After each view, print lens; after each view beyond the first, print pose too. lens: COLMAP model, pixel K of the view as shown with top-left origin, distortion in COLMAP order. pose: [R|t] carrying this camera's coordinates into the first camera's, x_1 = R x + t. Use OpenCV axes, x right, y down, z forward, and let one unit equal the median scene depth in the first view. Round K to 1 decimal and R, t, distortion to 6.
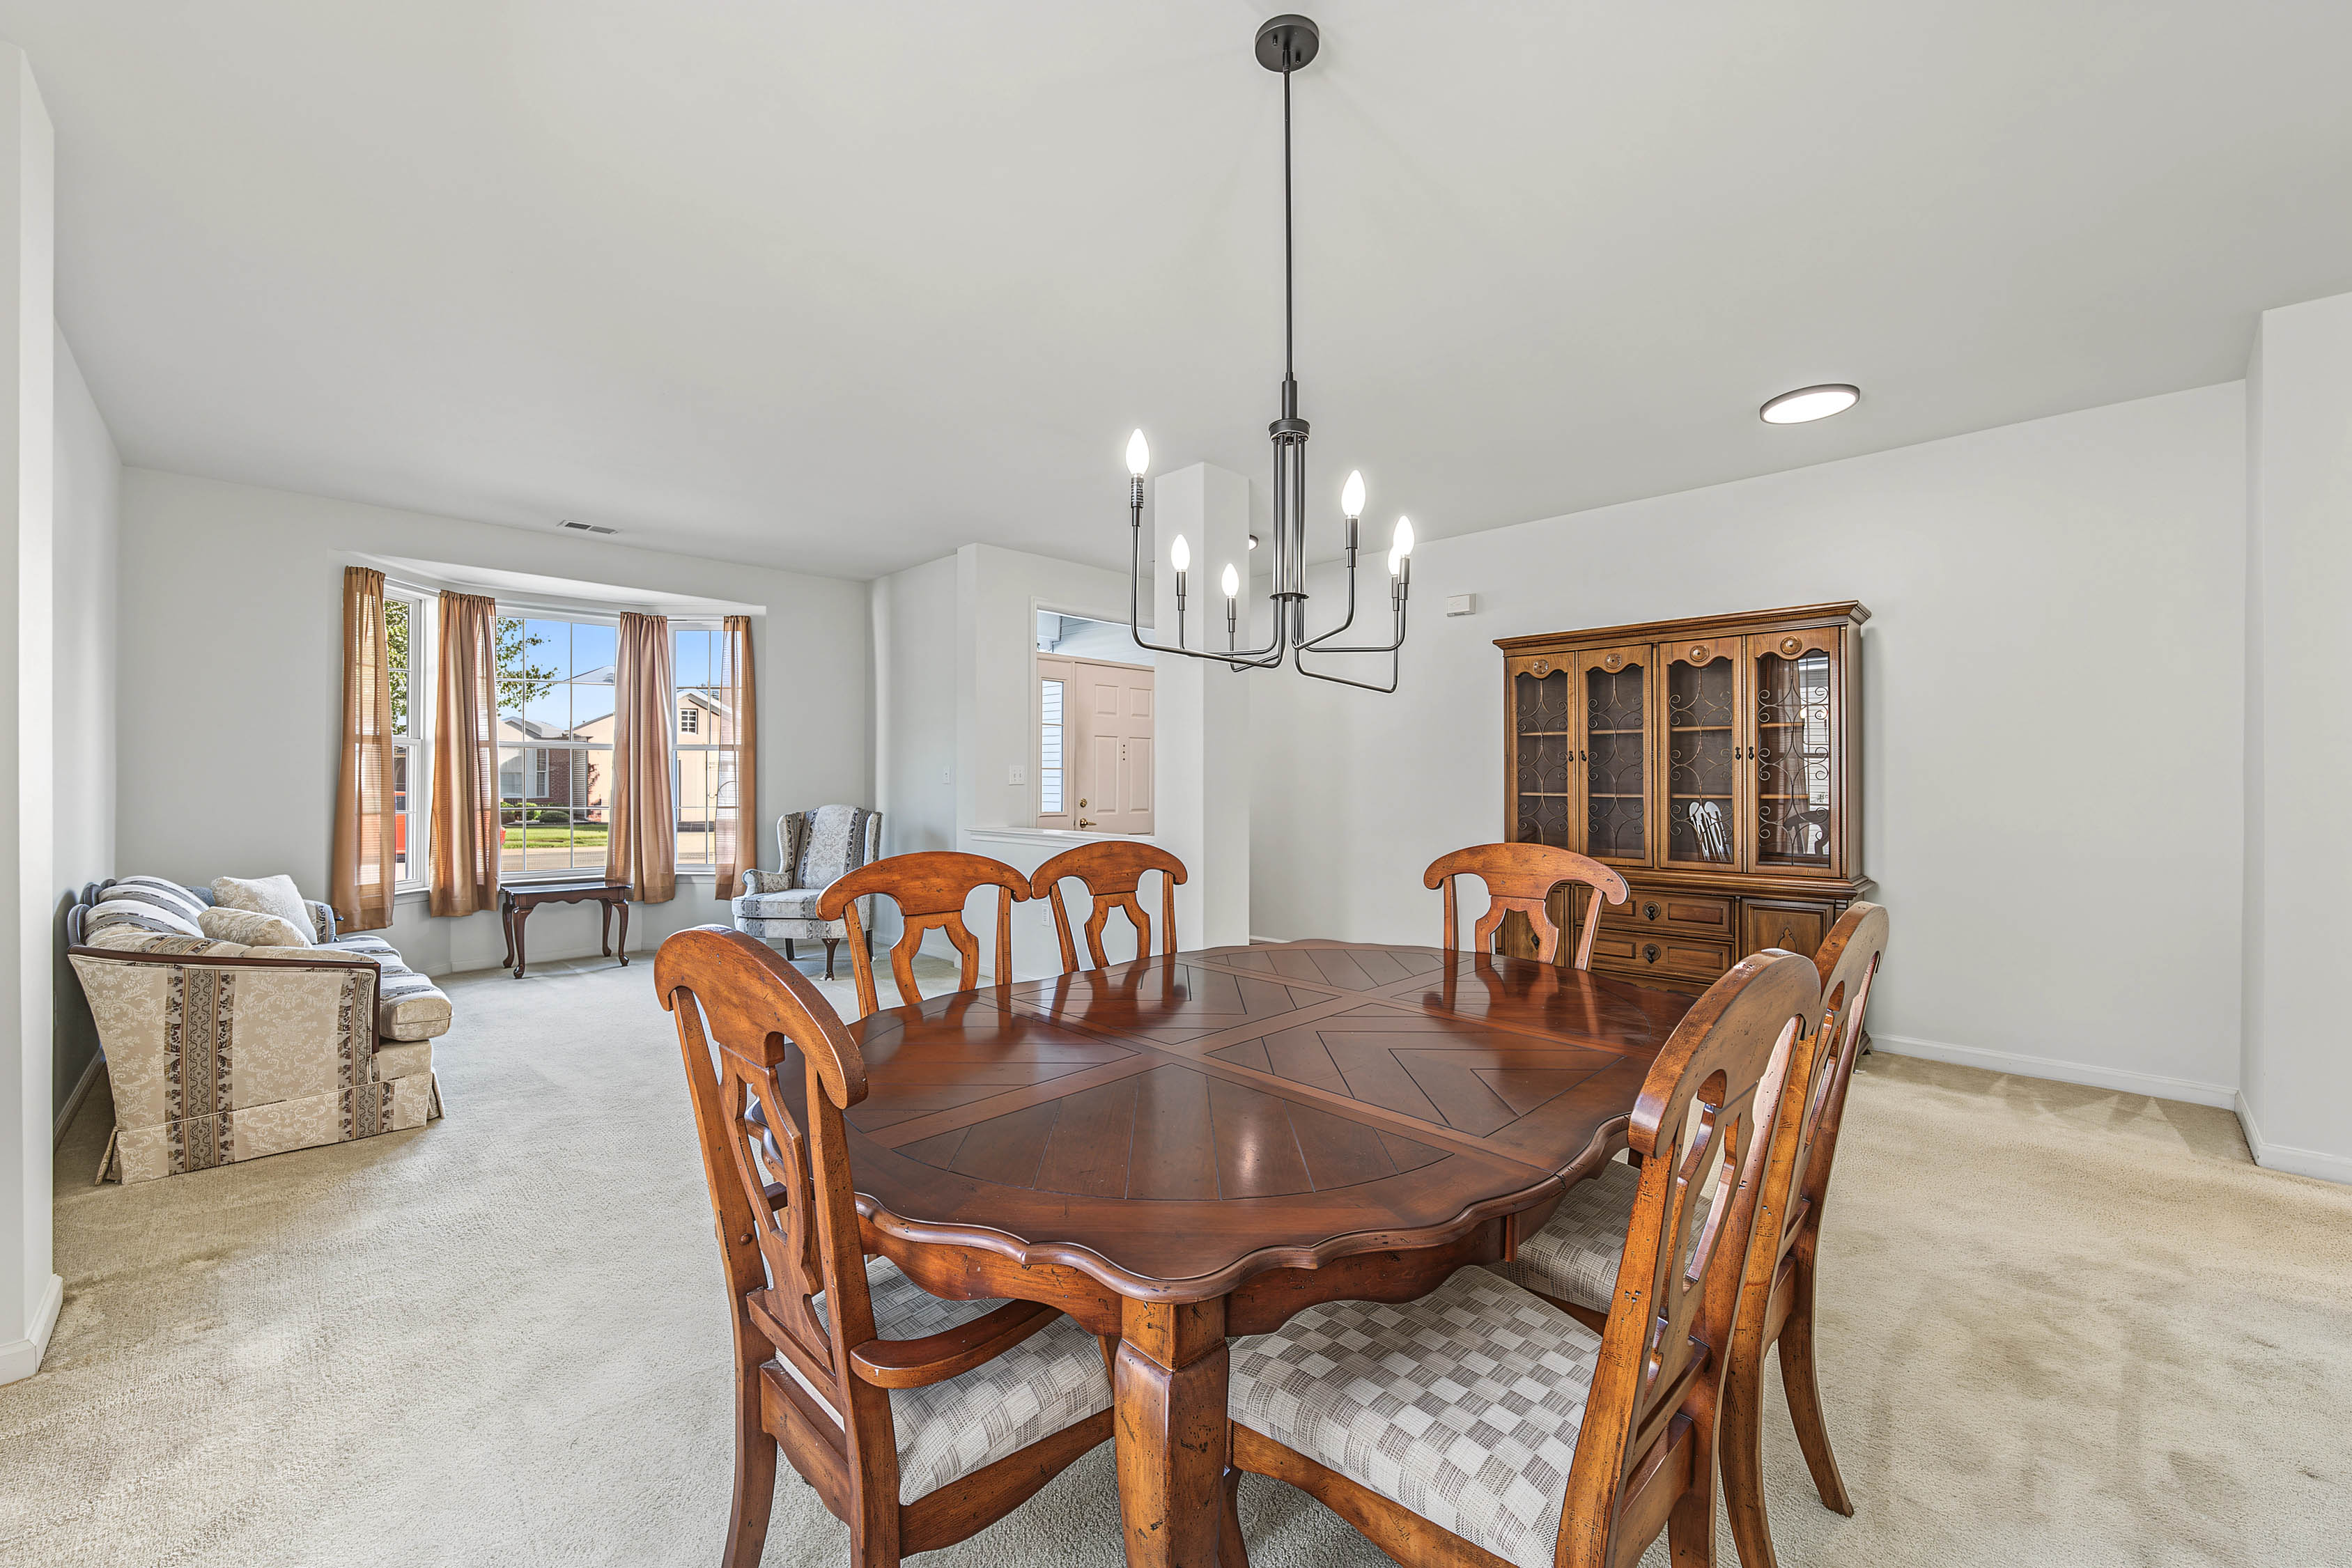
lens RADIAL K [[932.9, 0, 1162.3], [0, 932.9, 781.6], [0, 0, 1]] dist [-0.007715, 0.000109]
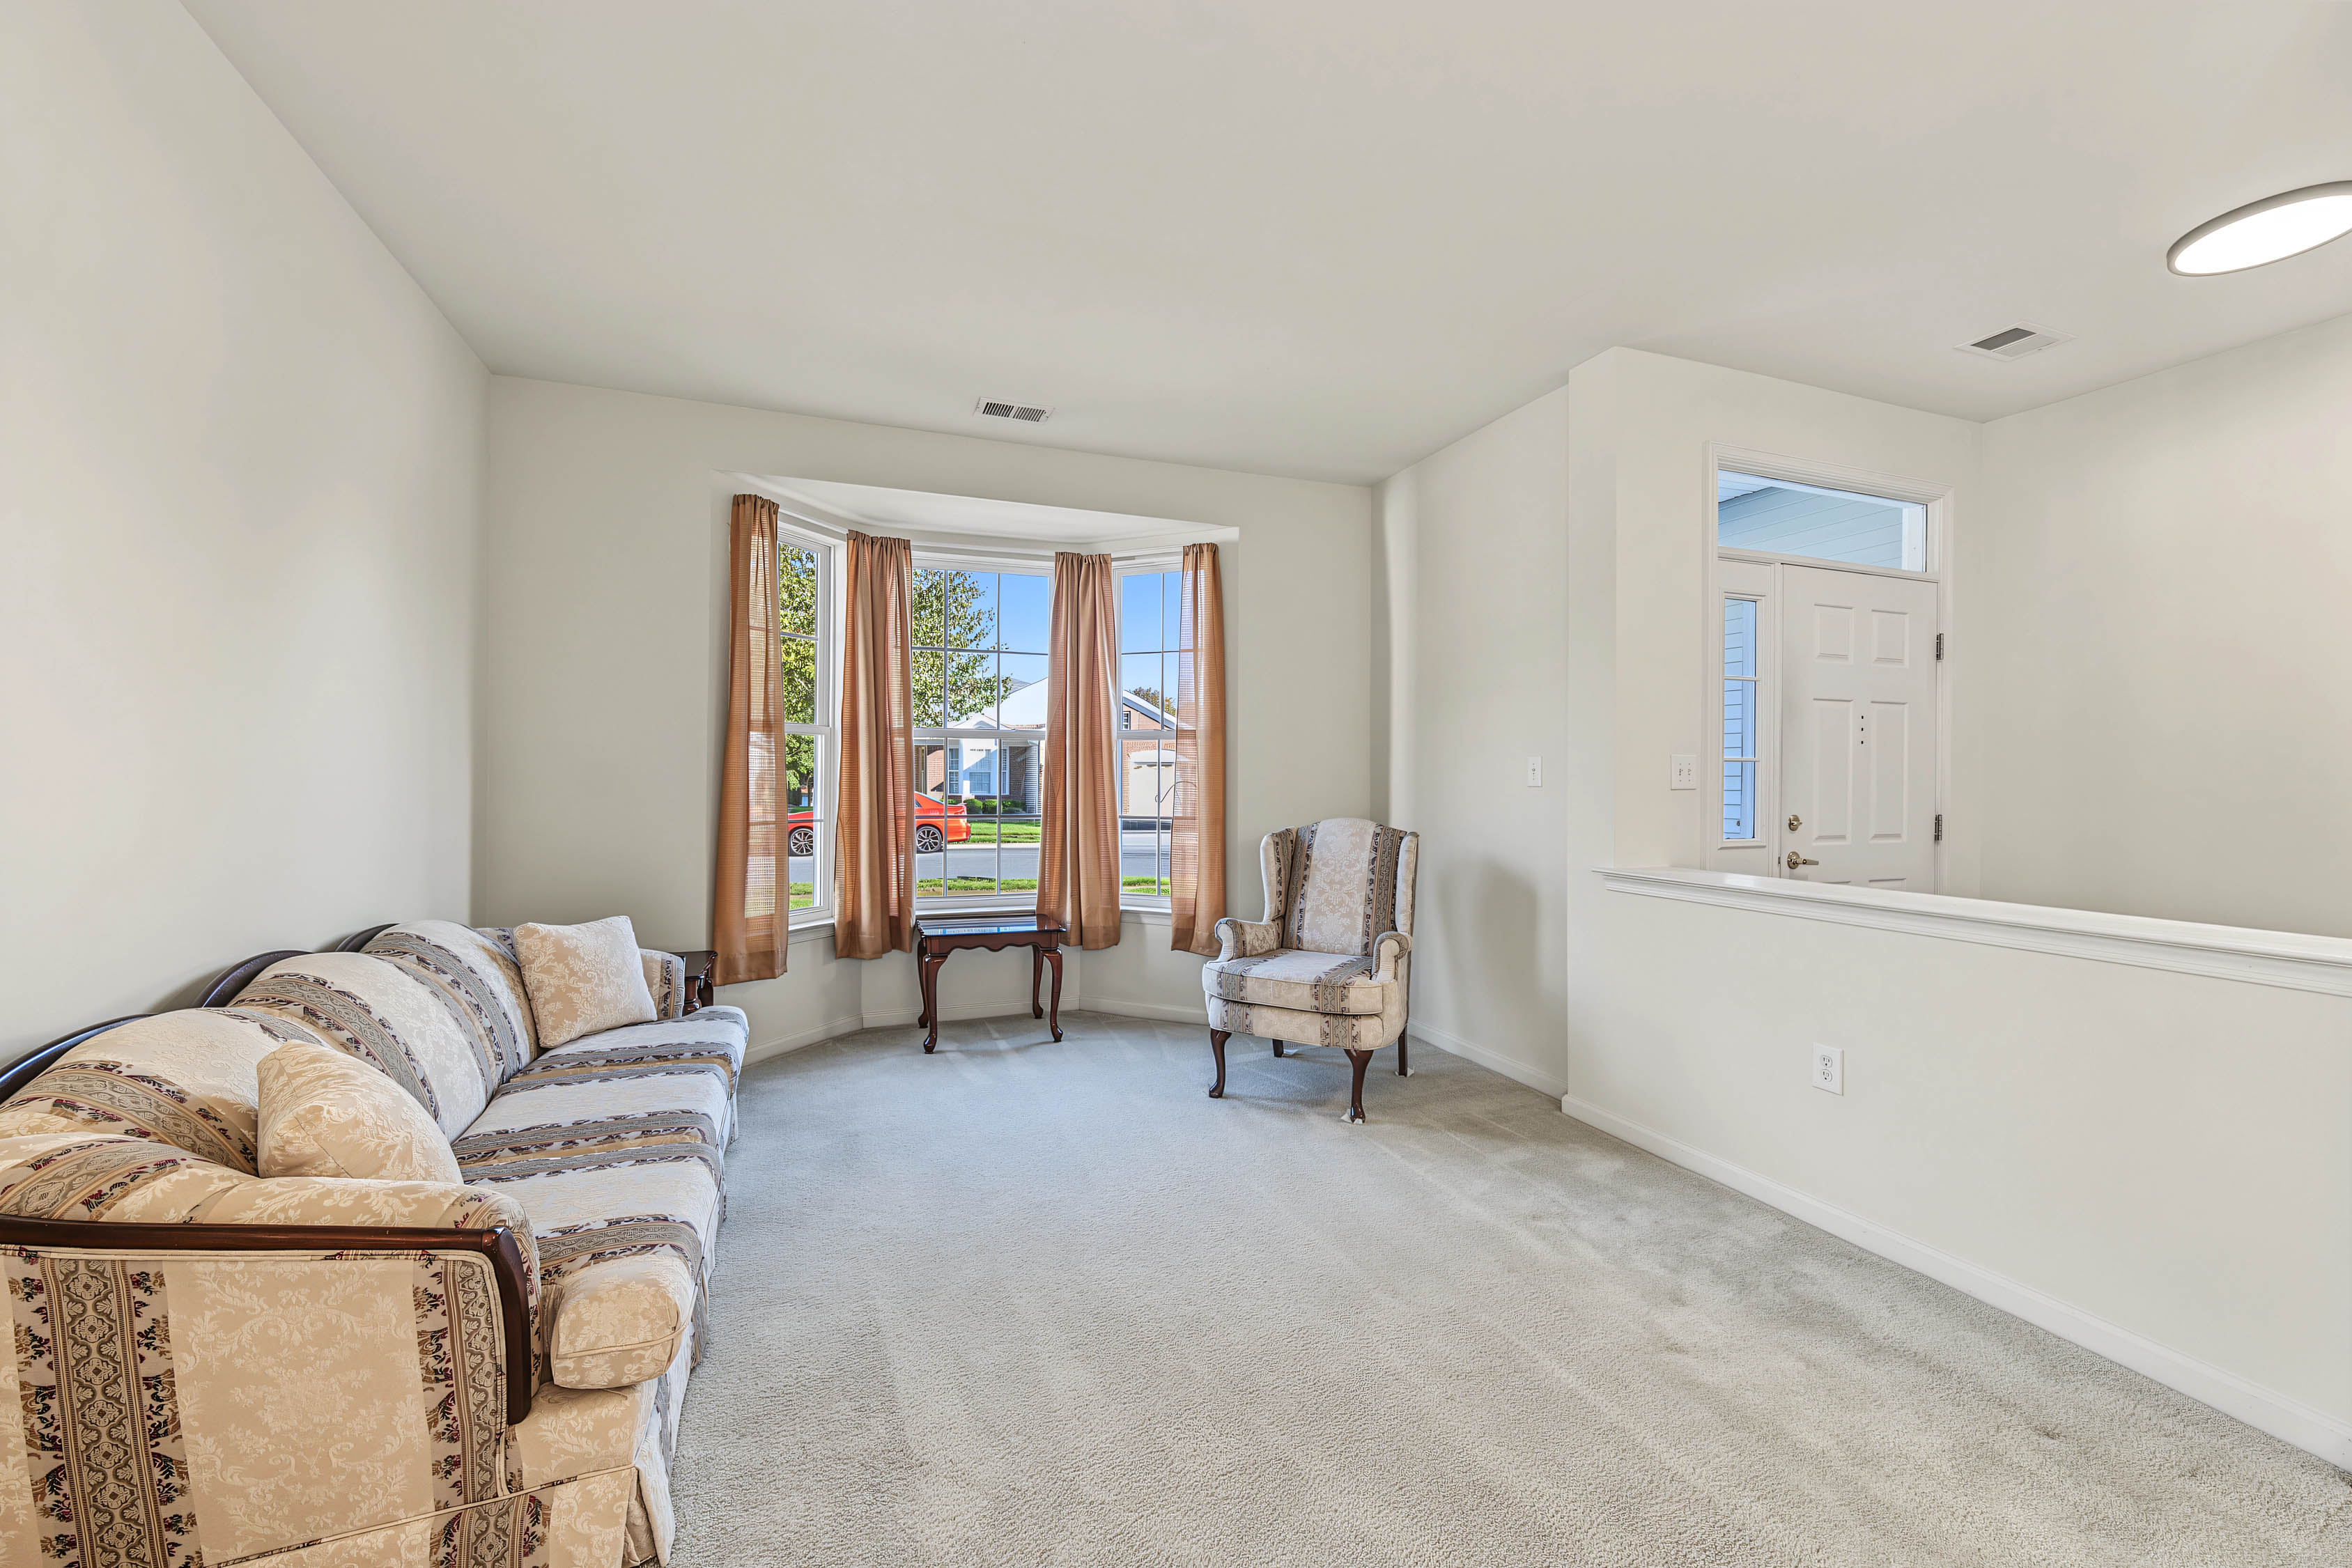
lens RADIAL K [[932.9, 0, 1178.3], [0, 932.9, 777.5], [0, 0, 1]] dist [-0.007715, 0.000109]
pose [[0.917583, 0.000482, -0.397544, -0.221975], [-0.001960, 0.999993, -0.003313, -0.001281], [0.397539, 0.003819, 0.917577, 0.403758]]
